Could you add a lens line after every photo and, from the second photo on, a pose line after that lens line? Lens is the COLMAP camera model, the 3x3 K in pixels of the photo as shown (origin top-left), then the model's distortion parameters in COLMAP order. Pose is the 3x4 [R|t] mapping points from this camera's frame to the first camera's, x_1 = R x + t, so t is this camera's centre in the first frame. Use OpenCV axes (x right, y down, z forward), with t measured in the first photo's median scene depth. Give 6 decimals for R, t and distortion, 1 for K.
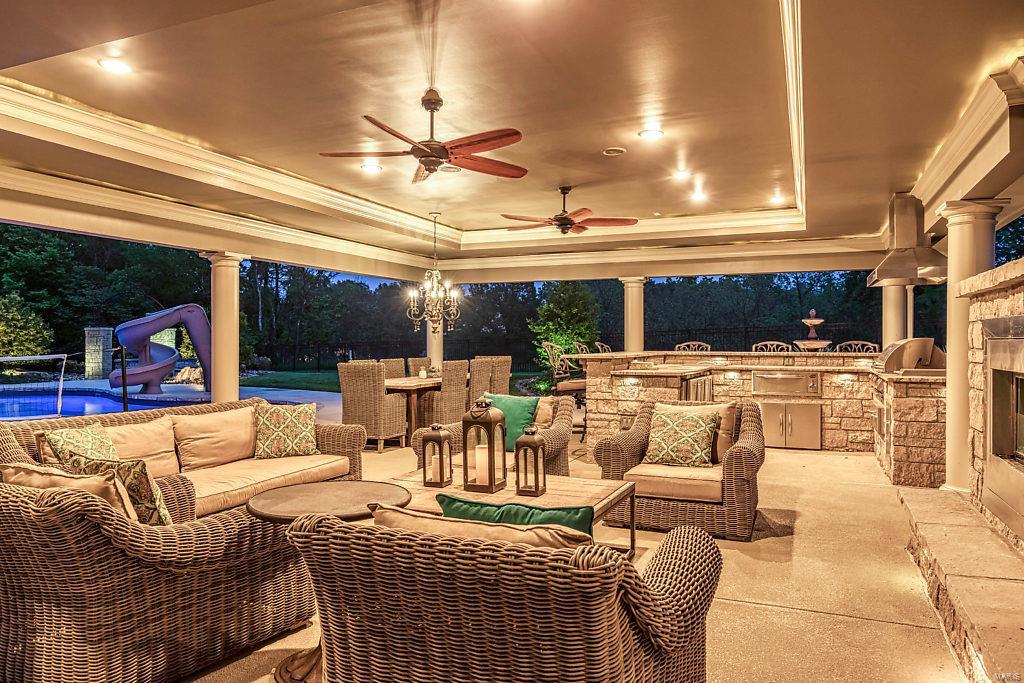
lens RADIAL K [[701.9, 0, 513.2], [0, 701.9, 337.6], [0, 0, 1]] dist [0.002438, 0.000326]
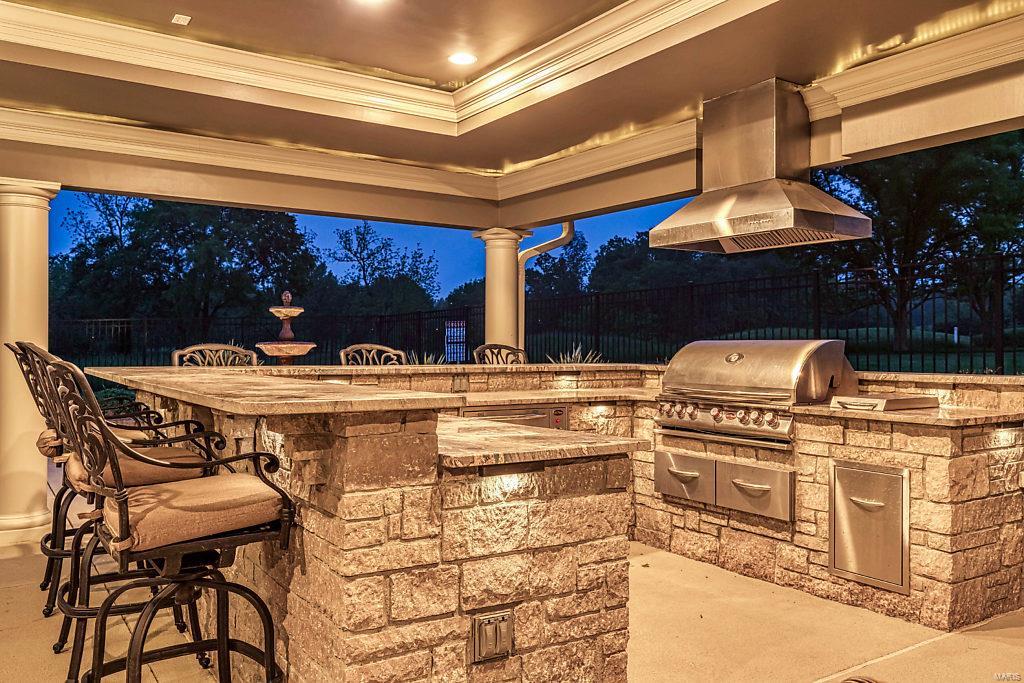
lens RADIAL K [[812.8, 0, 511.1], [0, 812.8, 338.1], [0, 0, 1]] dist [-0.000056, 0.006650]
pose [[0.540851, 0.010666, 0.841051, -0.083902], [-0.009016, 0.999936, -0.006884, 0.004540], [-0.841070, -0.003860, 0.540912, 0.656692]]
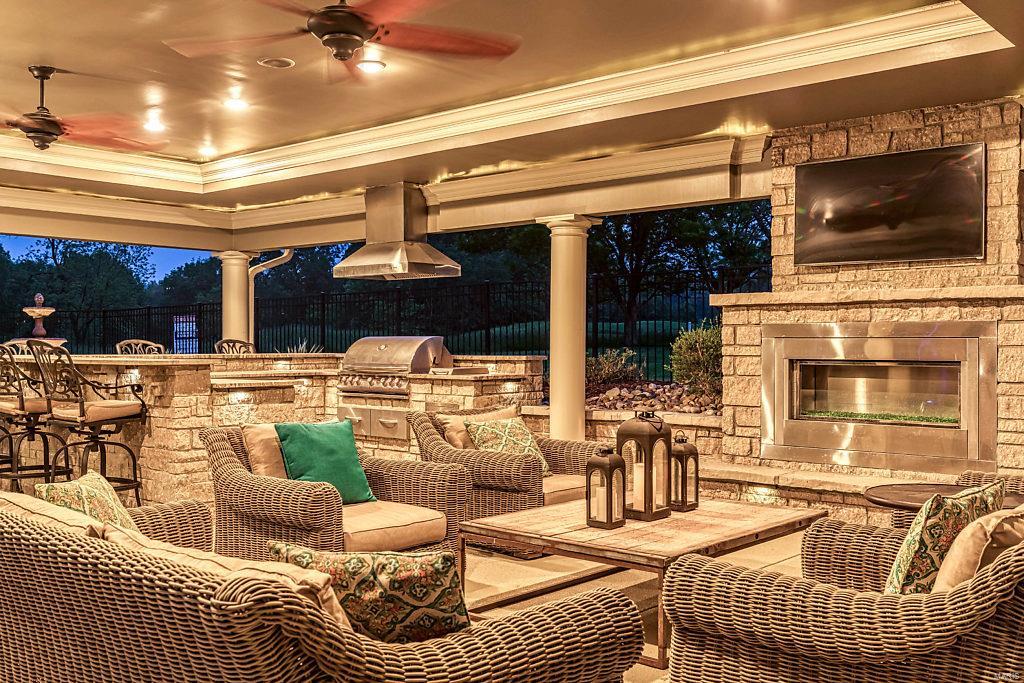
lens RADIAL K [[1012.6, 0, 516.9], [0, 1012.6, 343.3], [0, 0, 1]] dist [0.023886, 0.000000]
pose [[0.305596, -0.001100, 0.952161, -0.553036], [-0.005581, 0.999980, 0.002947, 0.004298], [-0.952145, -0.006215, 0.305584, 0.350609]]
